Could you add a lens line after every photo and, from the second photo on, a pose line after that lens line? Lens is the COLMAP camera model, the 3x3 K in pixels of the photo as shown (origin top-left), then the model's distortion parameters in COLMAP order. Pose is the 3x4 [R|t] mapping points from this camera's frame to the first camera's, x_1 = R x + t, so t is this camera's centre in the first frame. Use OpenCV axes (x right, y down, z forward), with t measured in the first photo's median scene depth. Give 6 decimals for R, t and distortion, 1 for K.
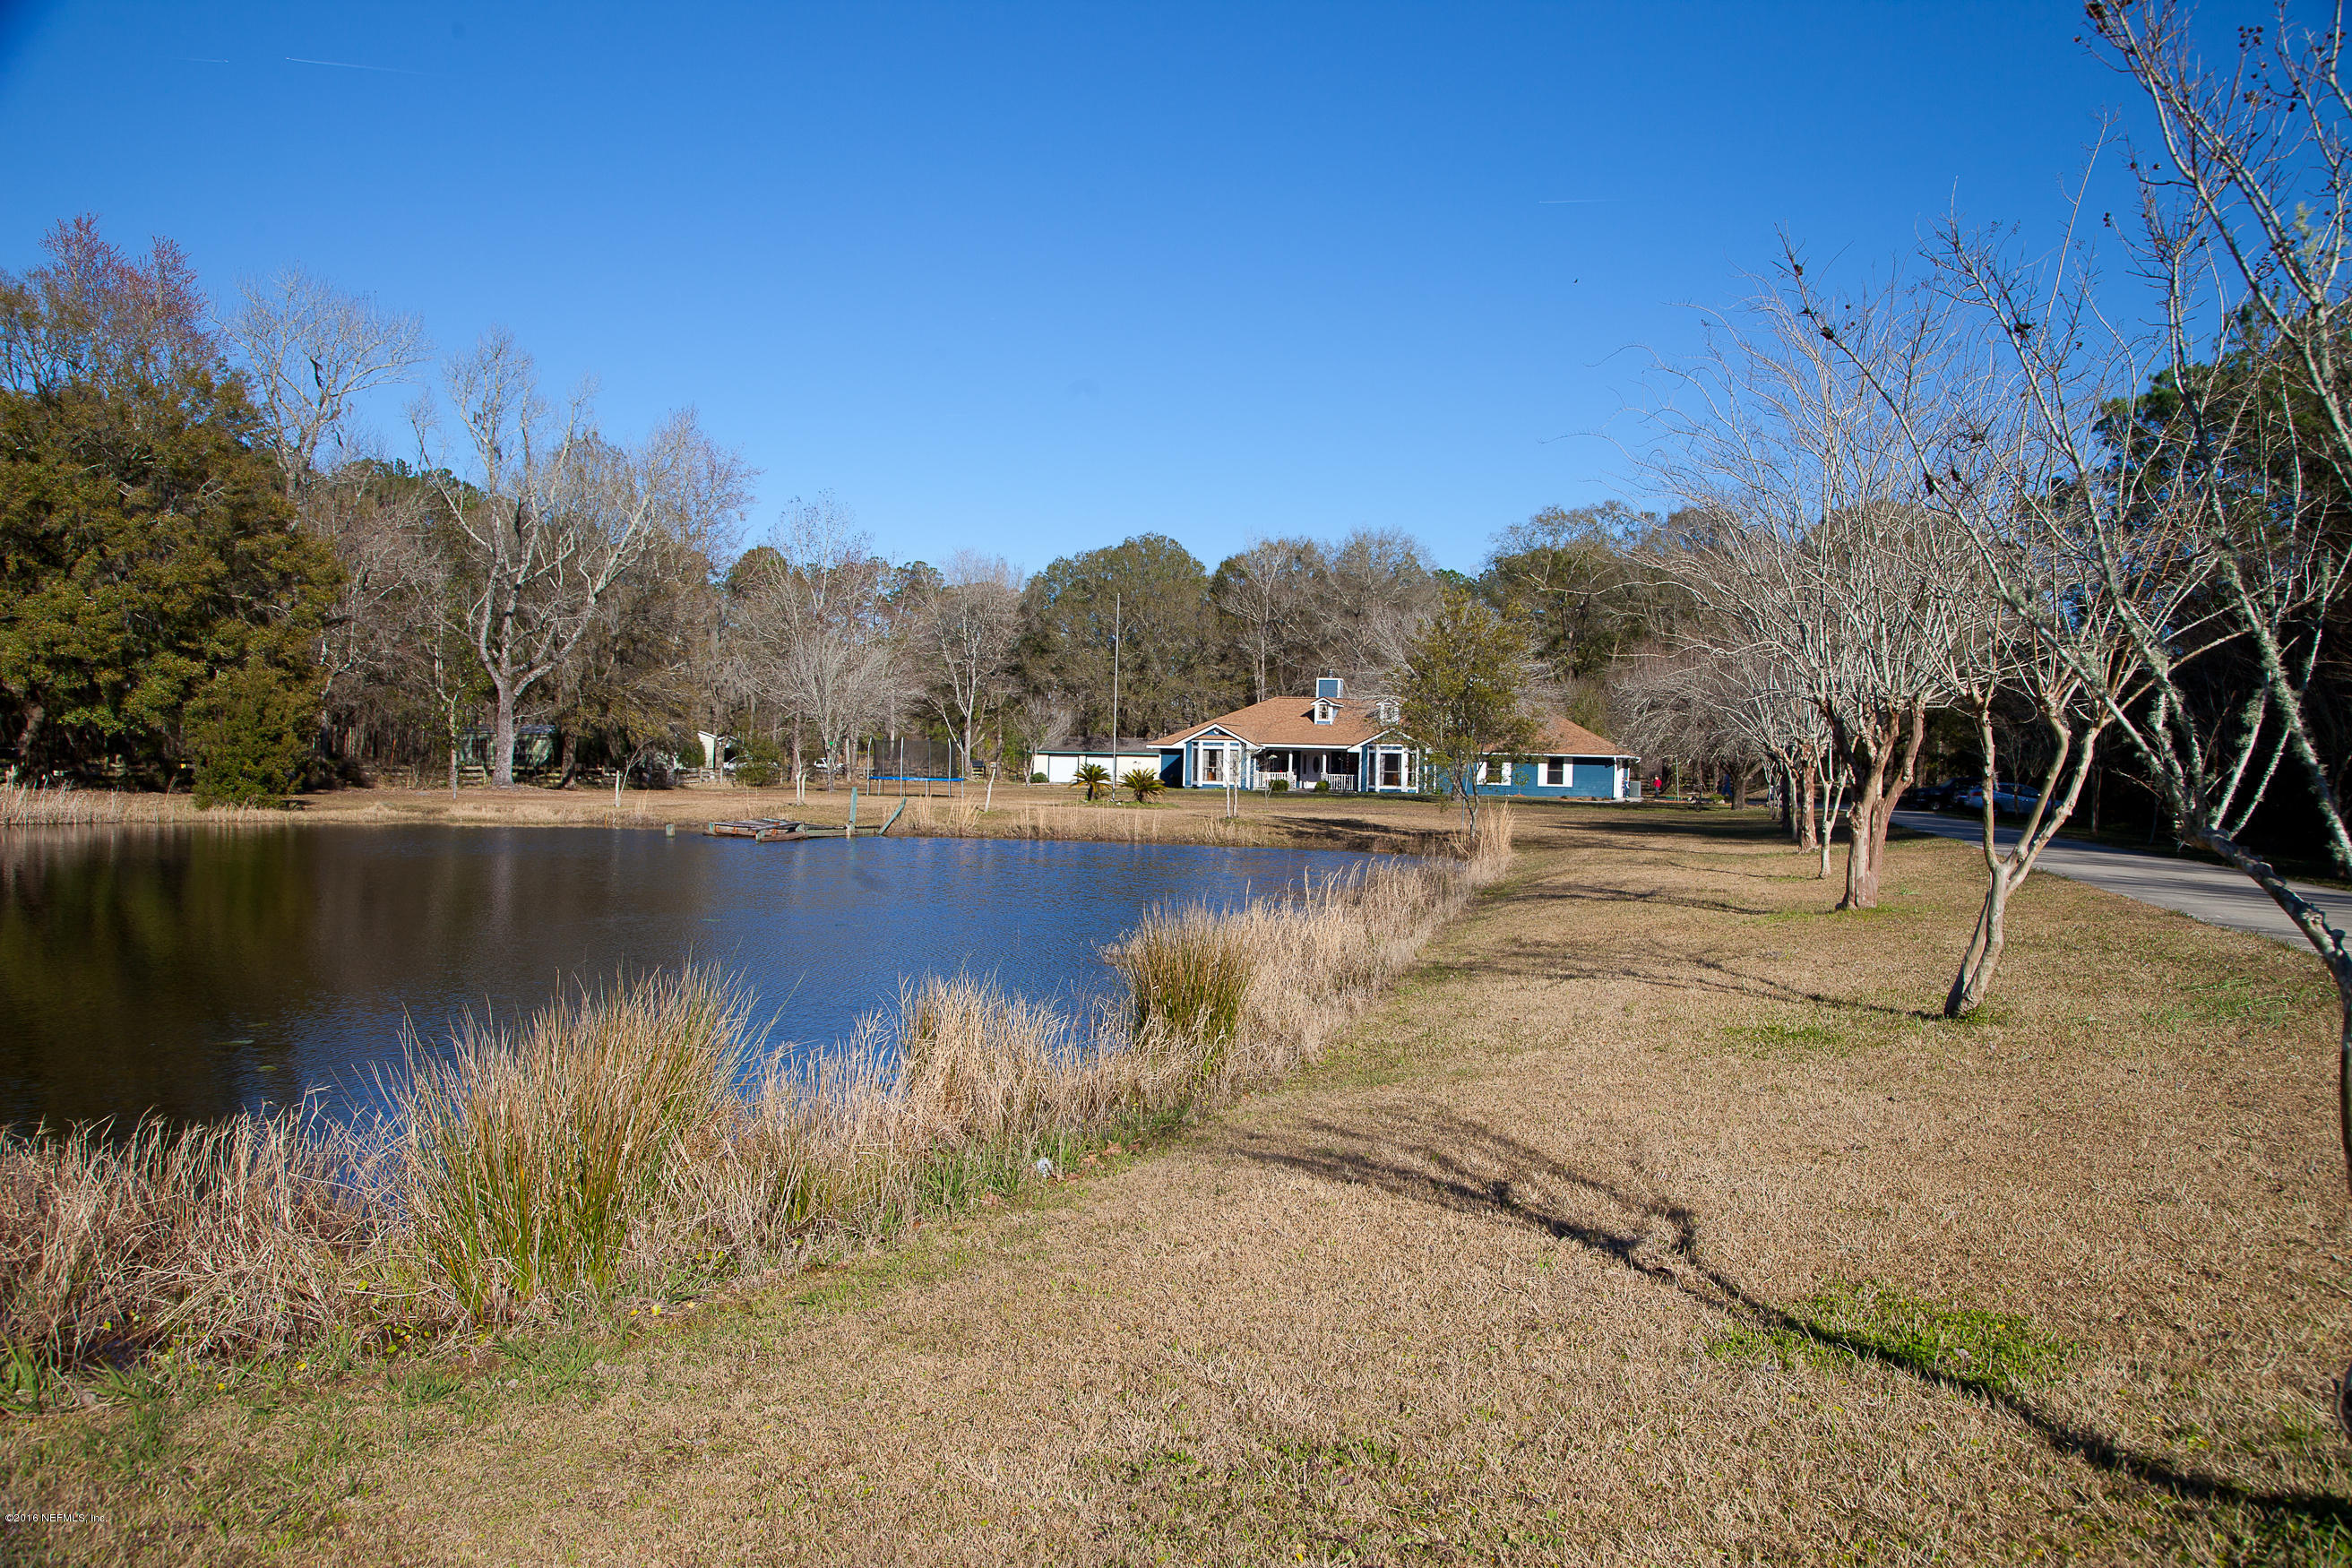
lens RADIAL K [[1750.9, 0, 1176.0], [0, 1750.9, 784.0], [0, 0, 1]] dist [-0.111594, 0.099746]
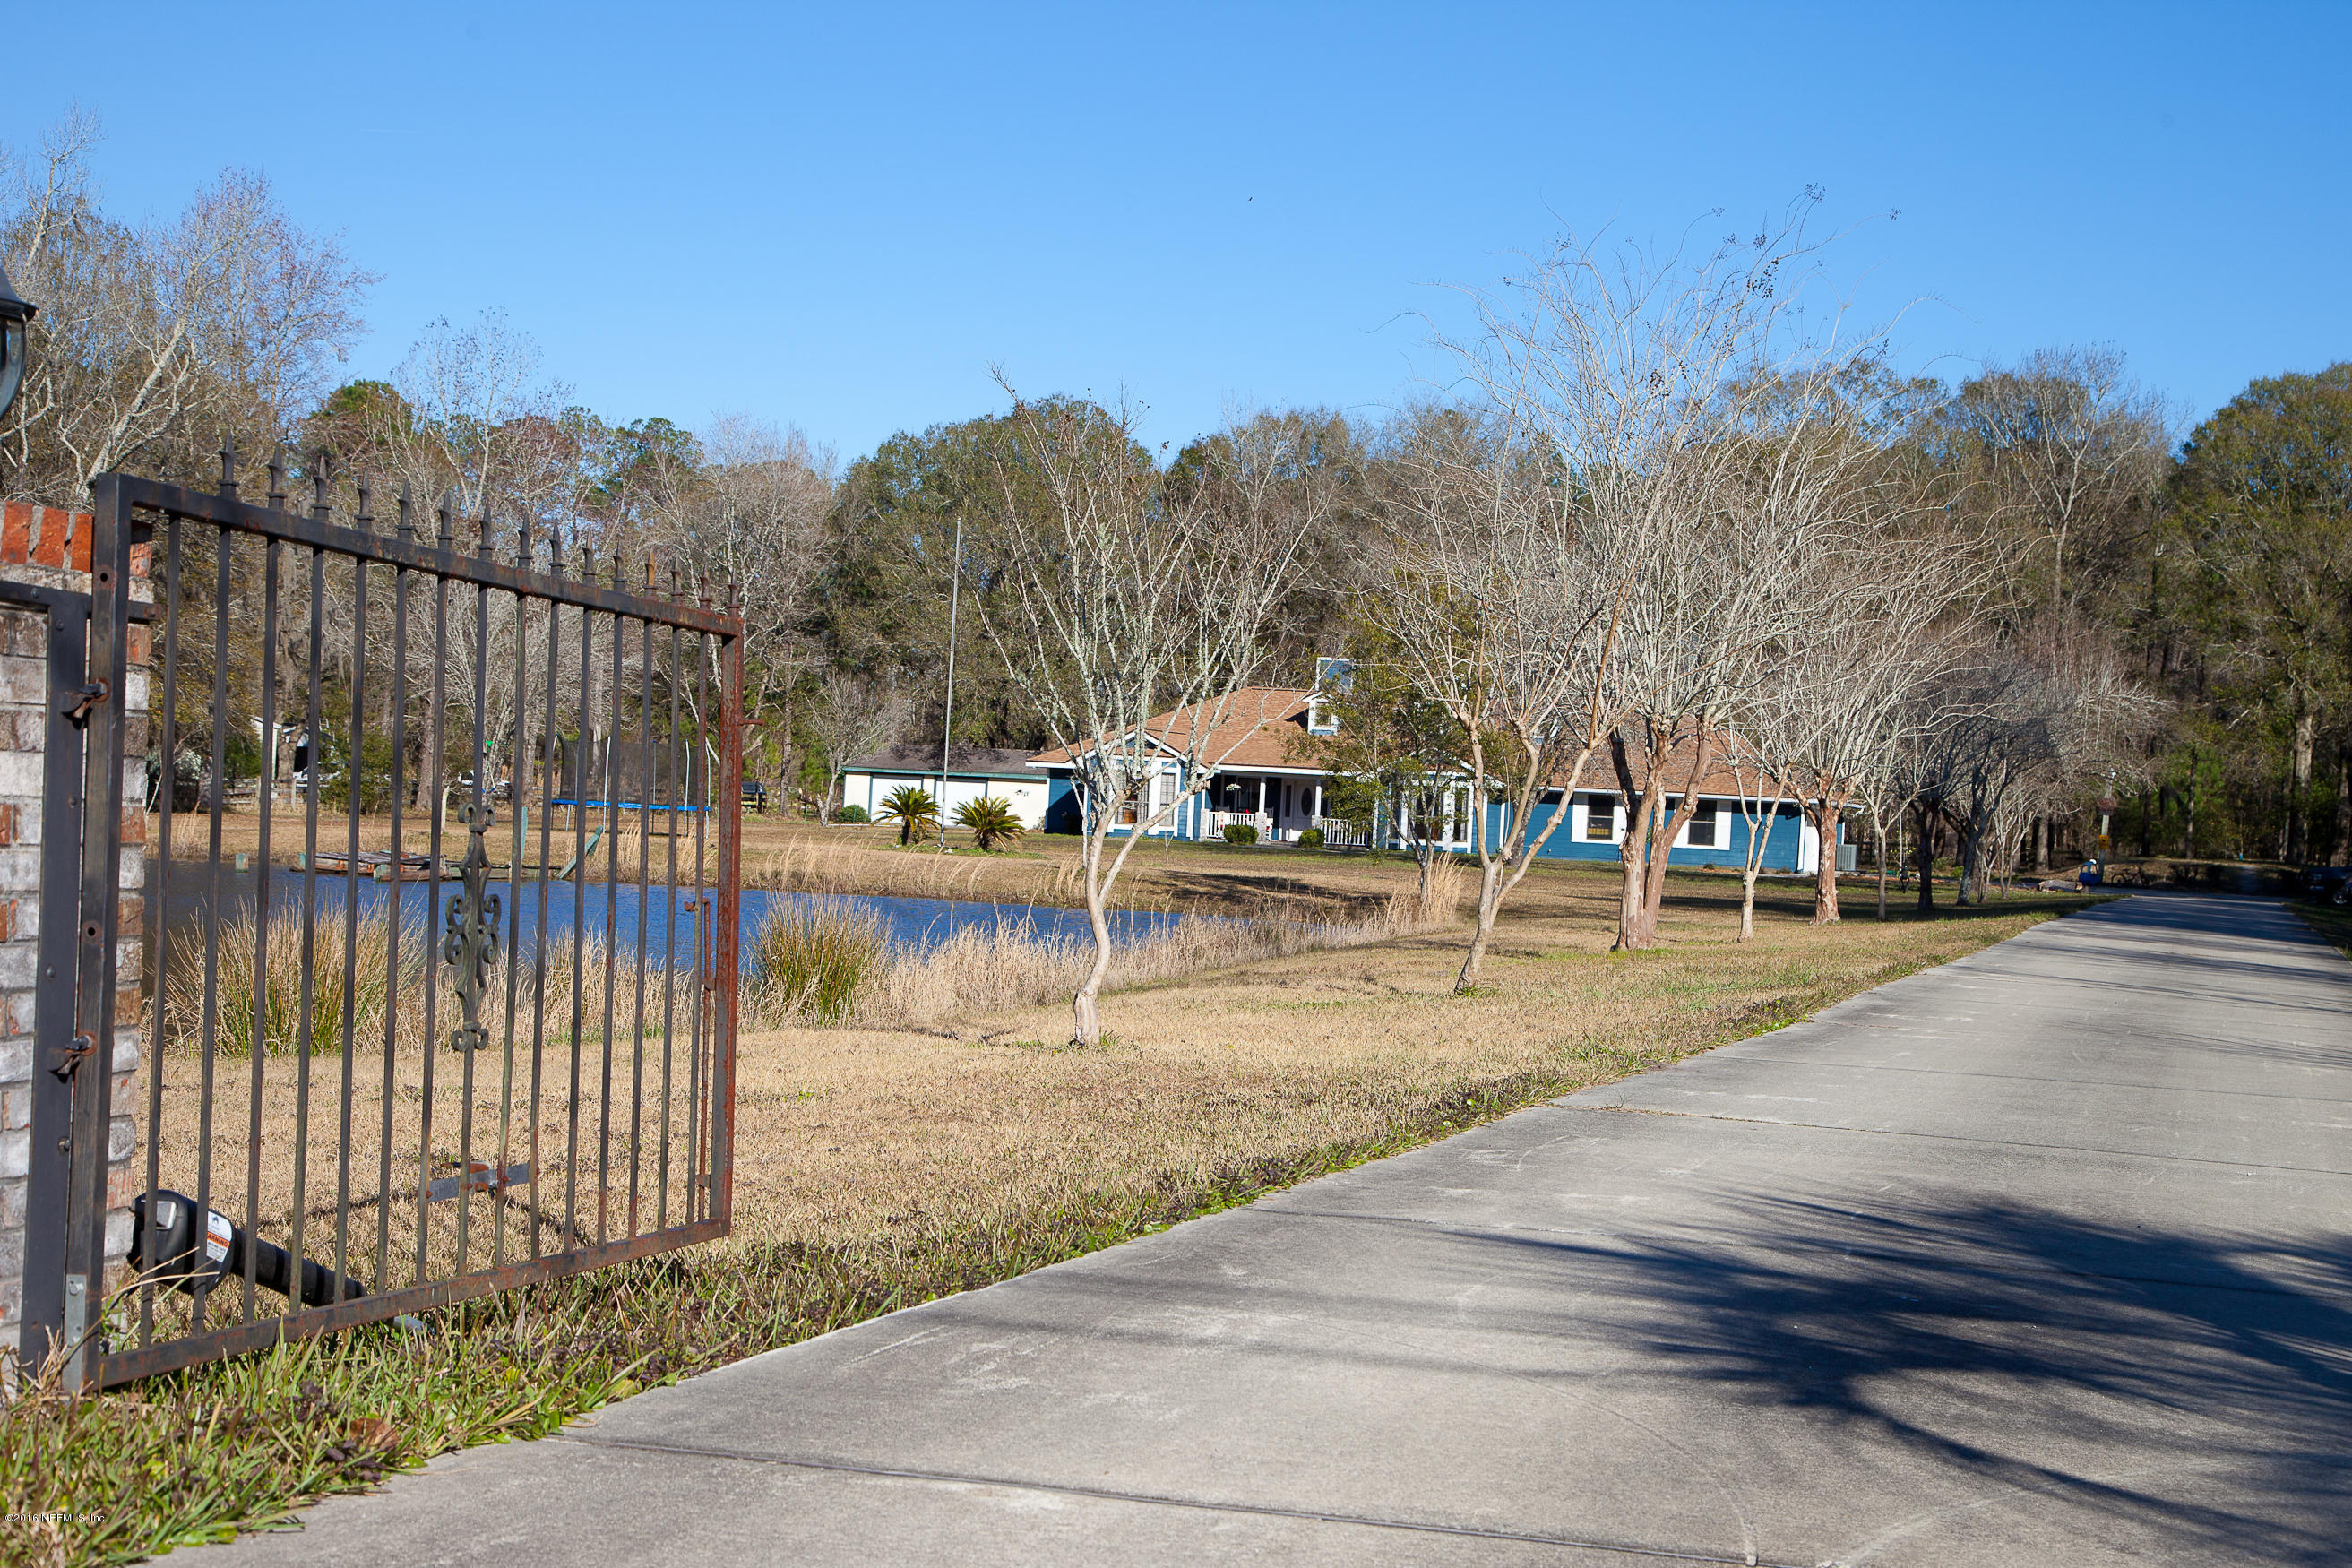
lens RADIAL K [[3297.1, 0, 1185.3], [0, 3297.1, 822.4], [0, 0, 1]] dist [0.203099, -0.036334]
pose [[0.999562, 0.026728, 0.012673, 0.024285], [-0.026653, 0.999627, -0.005979, 0.003790], [-0.012828, 0.005638, 0.999902, -0.130656]]
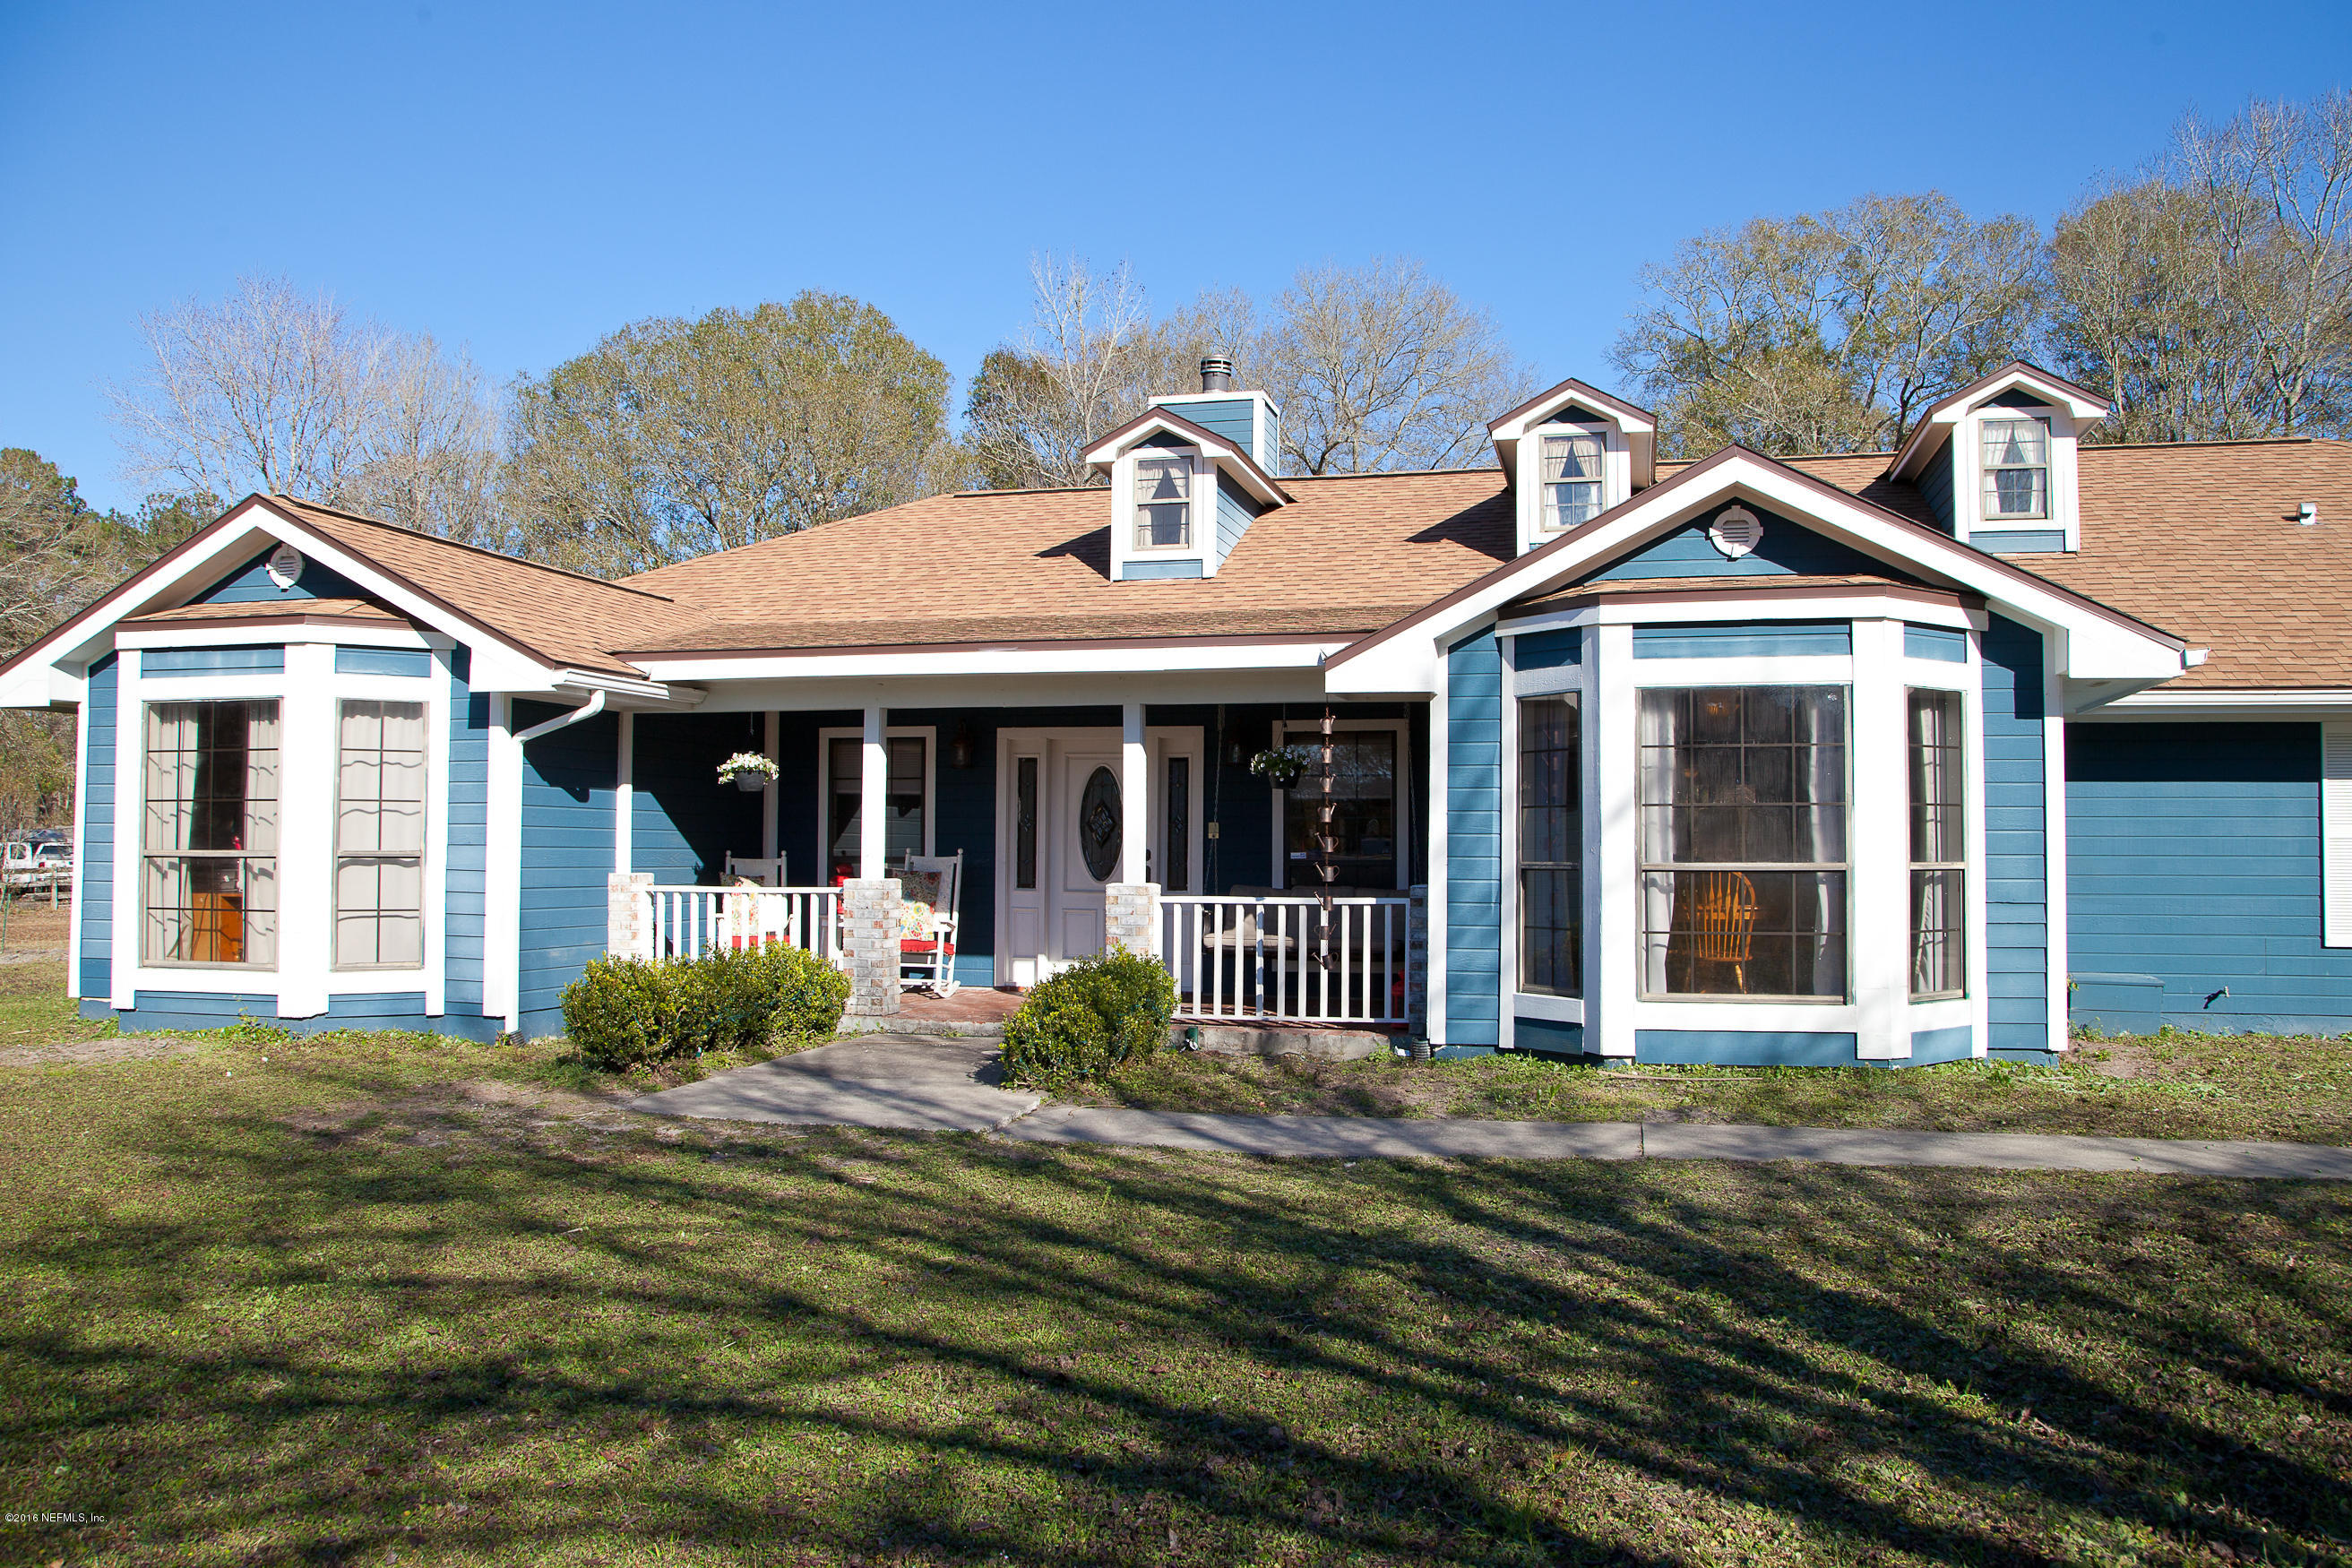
lens RADIAL K [[1591.9, 0, 1176.0], [0, 1591.9, 784.0], [0, 0, 1]] dist [-0.119076, 0.001151]
pose [[0.999566, -0.015432, 0.025077, 0.082561], [0.016898, 0.998094, -0.059351, -0.006491], [-0.024113, 0.059749, 0.997922, 0.865501]]
